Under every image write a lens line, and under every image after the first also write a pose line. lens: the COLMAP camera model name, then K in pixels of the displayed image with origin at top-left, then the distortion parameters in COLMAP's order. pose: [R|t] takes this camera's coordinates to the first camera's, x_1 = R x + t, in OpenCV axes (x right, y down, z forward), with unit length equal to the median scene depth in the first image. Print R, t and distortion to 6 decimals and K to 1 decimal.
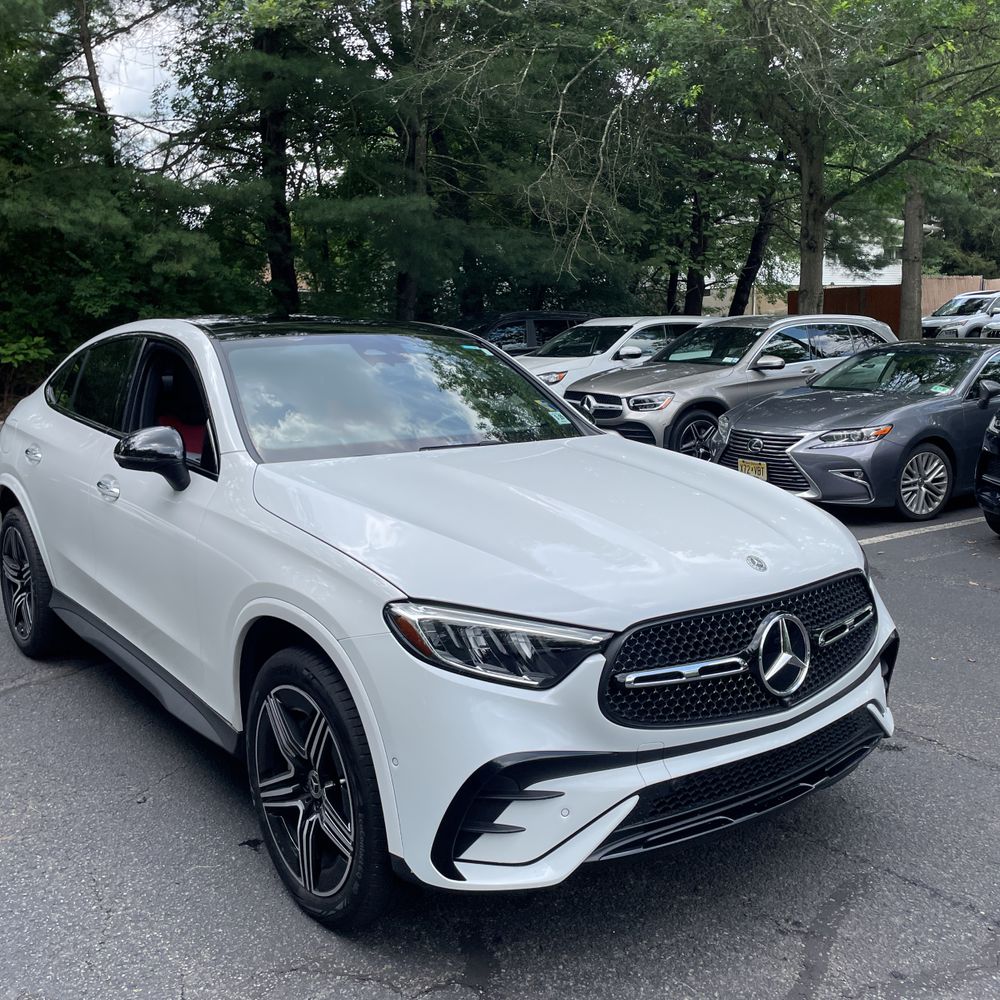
lens RADIAL K [[1007.5, 0, 509.4], [0, 1007.5, 488.0], [0, 0, 1]] dist [0.086281, -0.114462]
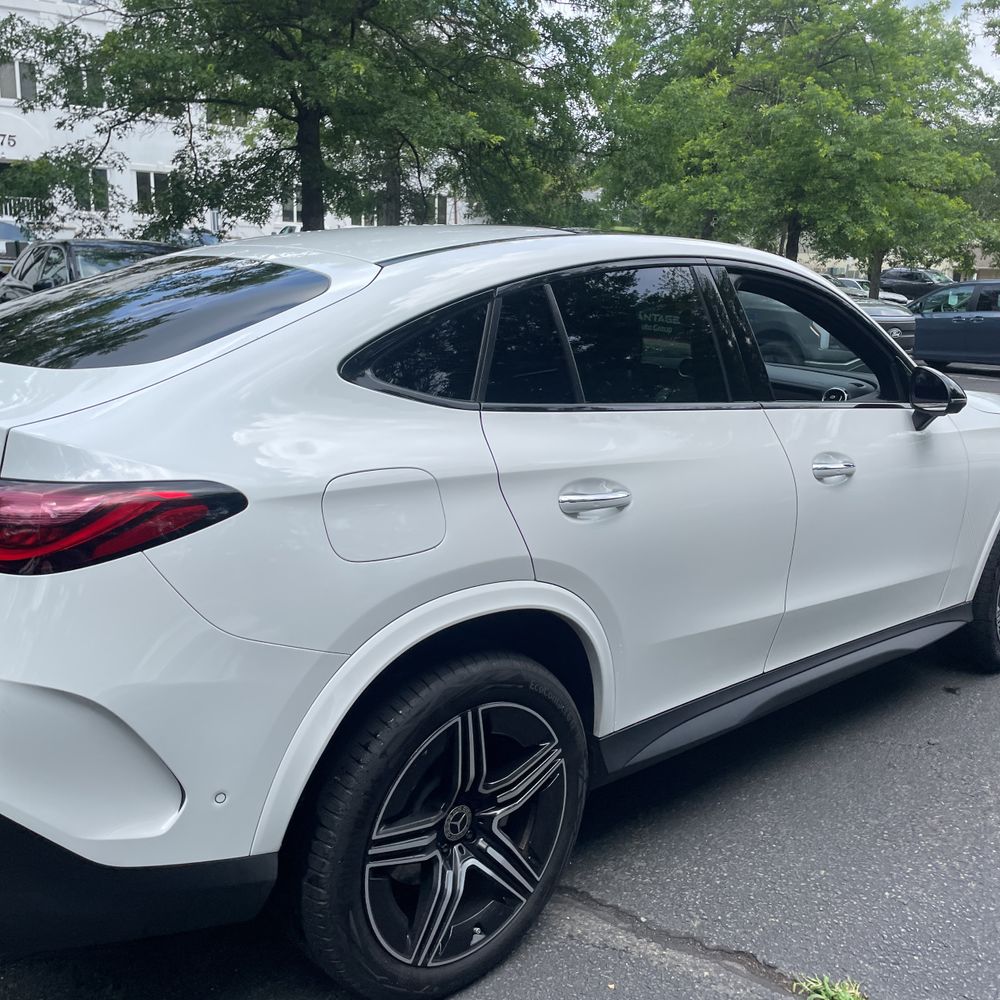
lens RADIAL K [[1007.5, 0, 509.4], [0, 1007.5, 488.0], [0, 0, 1]] dist [0.086281, -0.114462]
pose [[-0.073747, -0.201756, 0.976656, -1.284352], [0.115733, 0.970974, 0.209321, -0.198043], [-0.990539, 0.128468, -0.048256, 1.456901]]
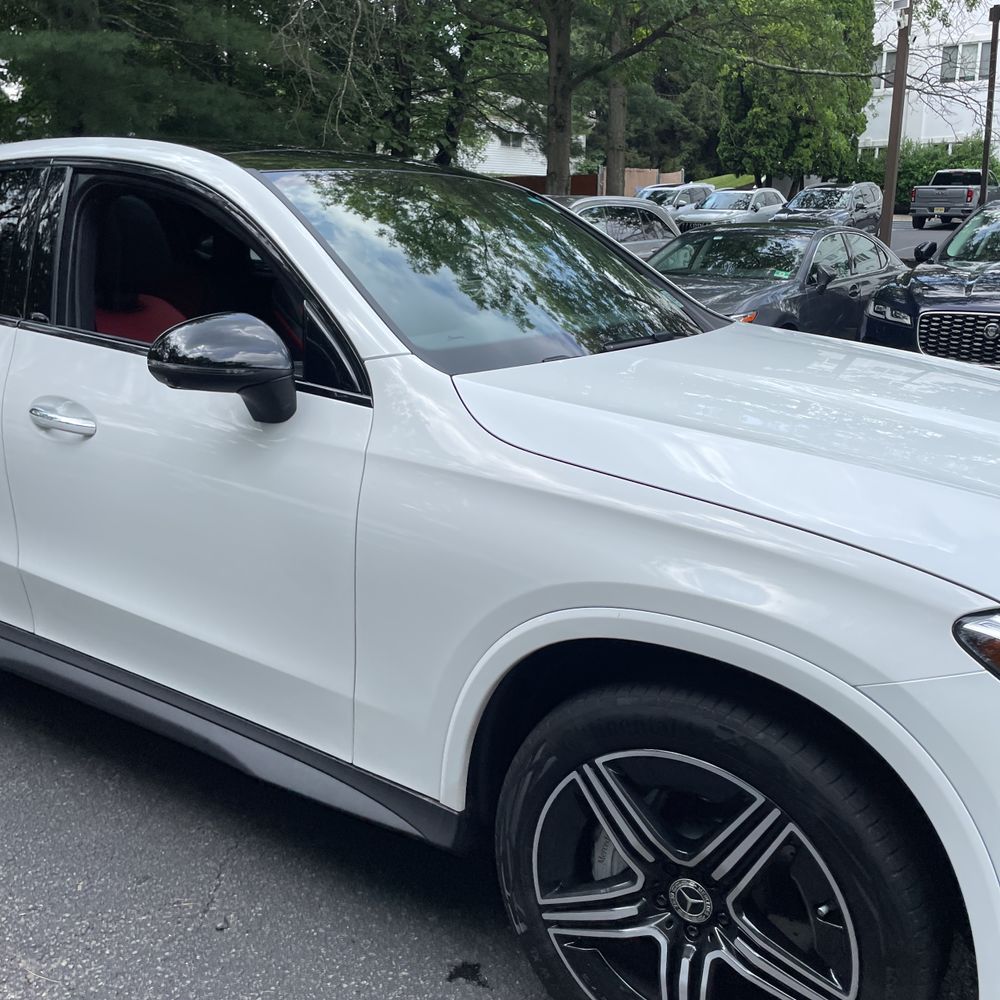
lens RADIAL K [[1007.5, 0, 509.4], [0, 1007.5, 488.0], [0, 0, 1]] dist [0.086281, -0.114462]
pose [[0.943509, -0.063590, 0.325189, -0.389704], [0.029079, 0.993516, 0.109909, -0.021083], [-0.330069, -0.094244, 0.939240, 0.393643]]
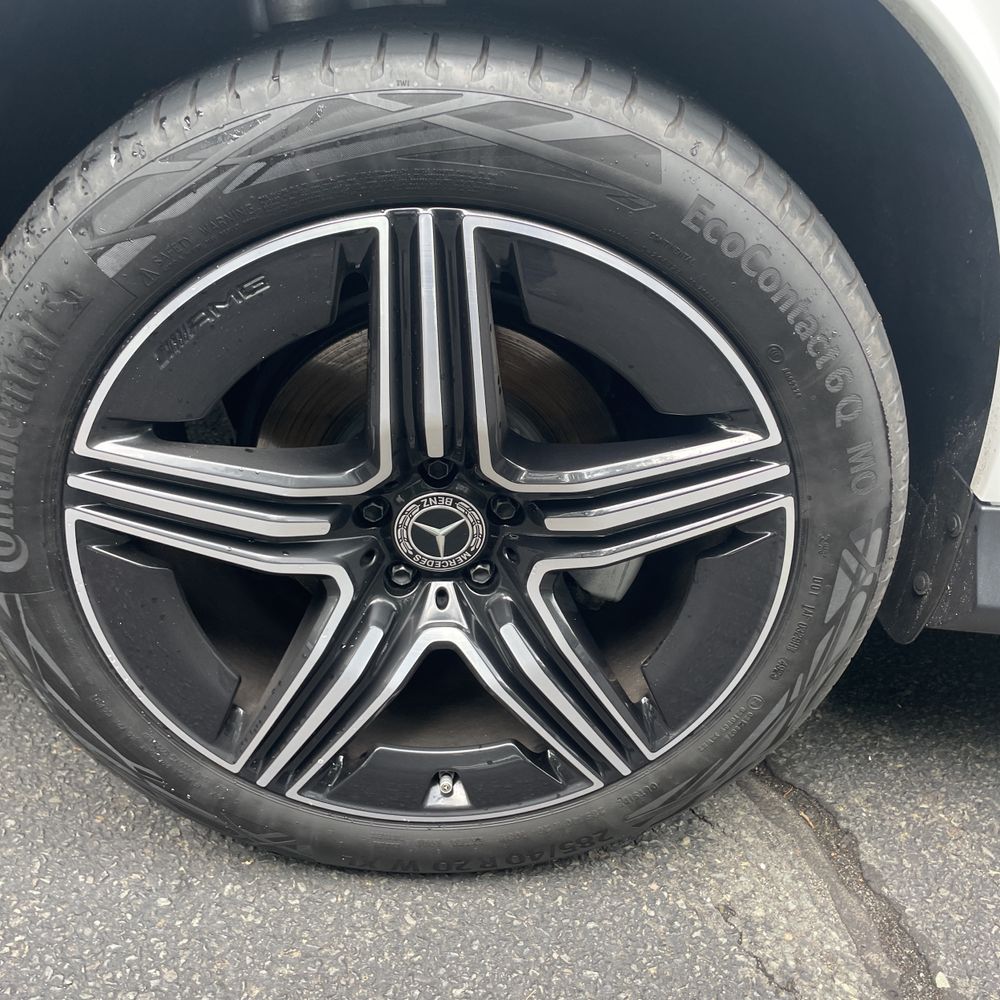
lens RADIAL K [[1007.5, 0, 509.4], [0, 1007.5, 488.0], [0, 0, 1]] dist [0.086281, -0.114462]
pose [[0.595350, -0.355637, 0.720472, -0.868665], [0.031222, 0.906268, 0.421549, 0.020754], [-0.802860, -0.228475, 0.550650, 1.339768]]
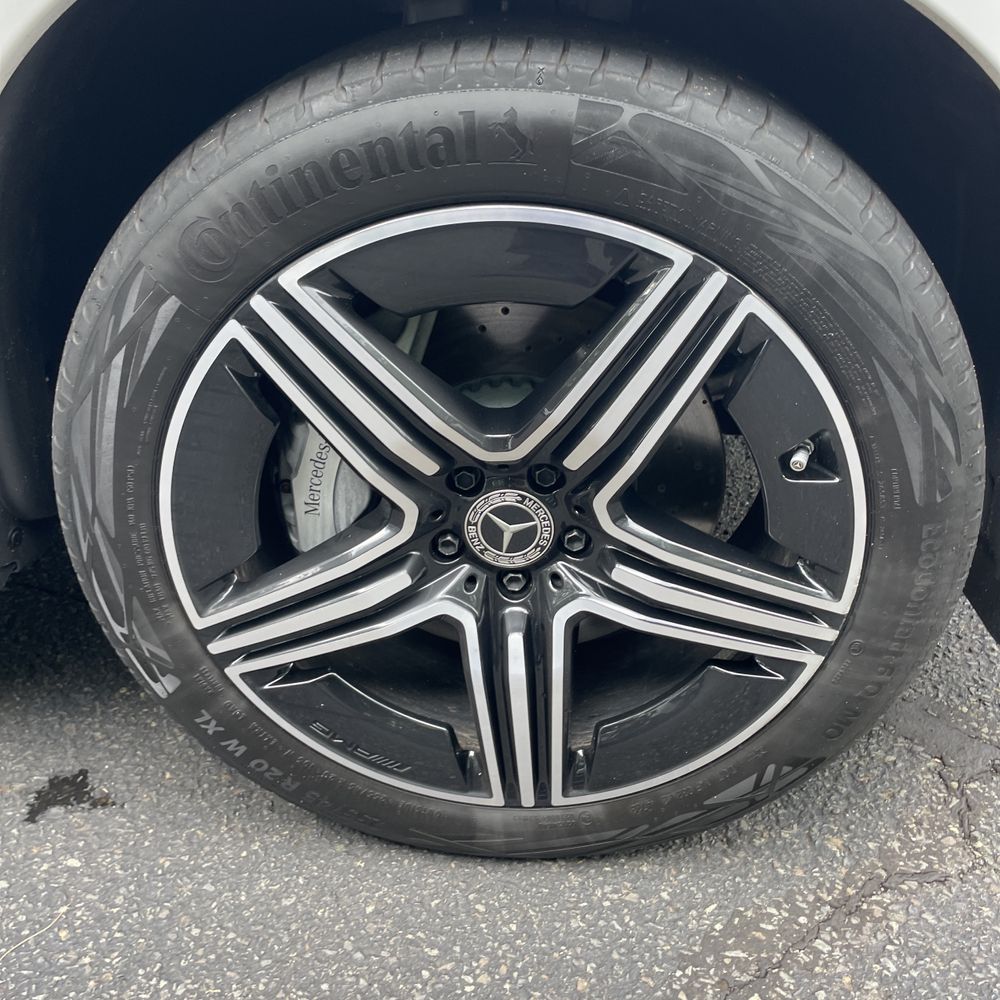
lens RADIAL K [[1007.5, 0, 509.4], [0, 1007.5, 488.0], [0, 0, 1]] dist [0.086281, -0.114462]
pose [[0.668387, -0.351748, 0.655387, -0.317336], [0.087057, 0.912056, 0.400719, 0.127622], [-0.738702, -0.210779, 0.640228, 0.656631]]
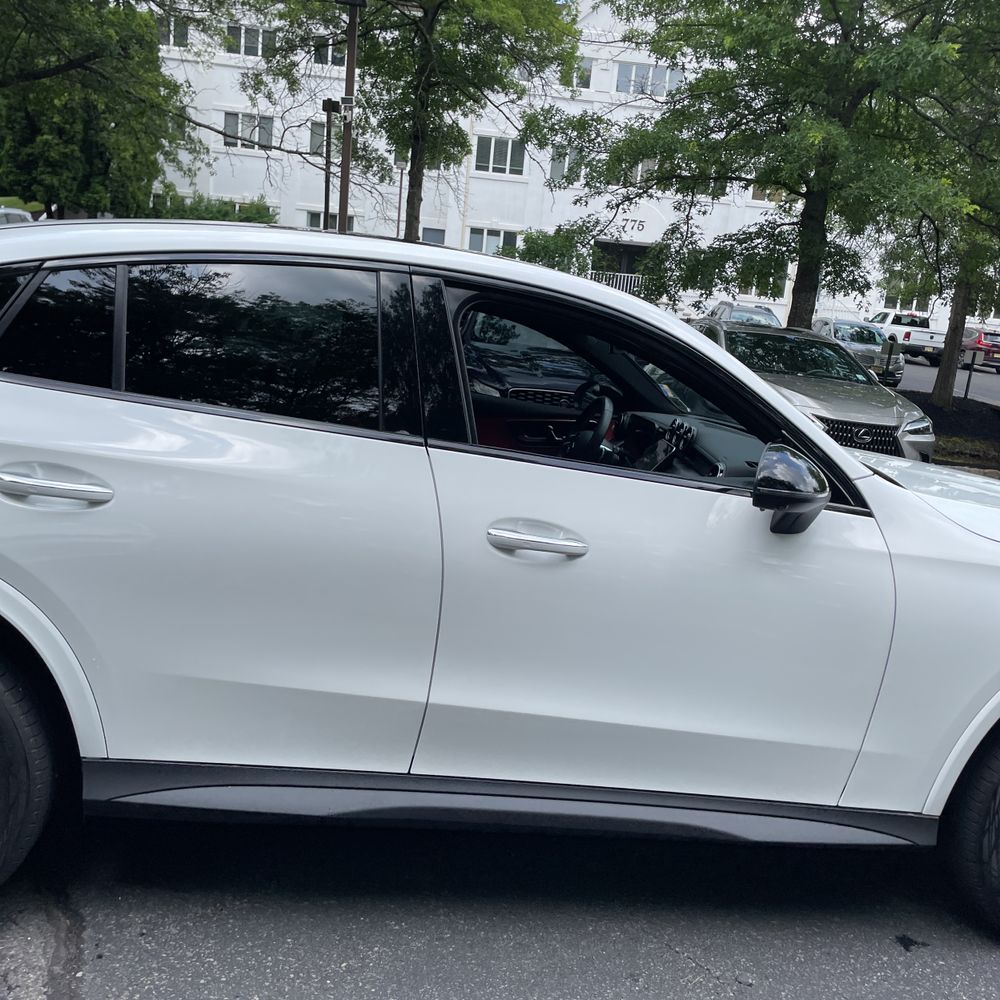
lens RADIAL K [[1007.5, 0, 509.4], [0, 1007.5, 488.0], [0, 0, 1]] dist [0.086281, -0.114462]
pose [[0.501557, -0.085294, 0.860910, -1.039702], [0.014375, 0.995812, 0.090285, -0.097331], [-0.865005, -0.032908, 0.500682, 0.820431]]
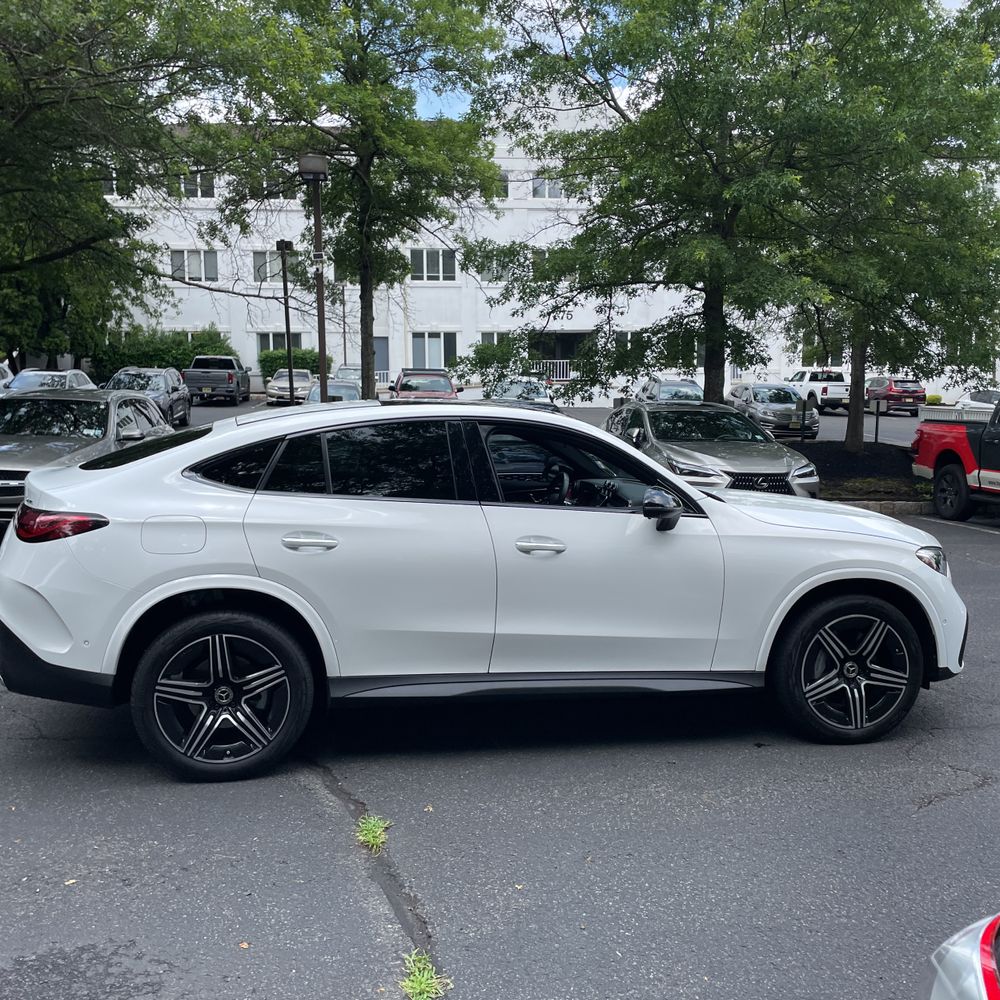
lens RADIAL K [[1007.5, 0, 509.4], [0, 1007.5, 488.0], [0, 0, 1]] dist [0.086281, -0.114462]
pose [[0.454799, -0.063108, 0.888356, -1.667681], [0.121685, 0.992535, 0.008211, -0.094171], [-0.882242, 0.104366, 0.459083, 0.549170]]
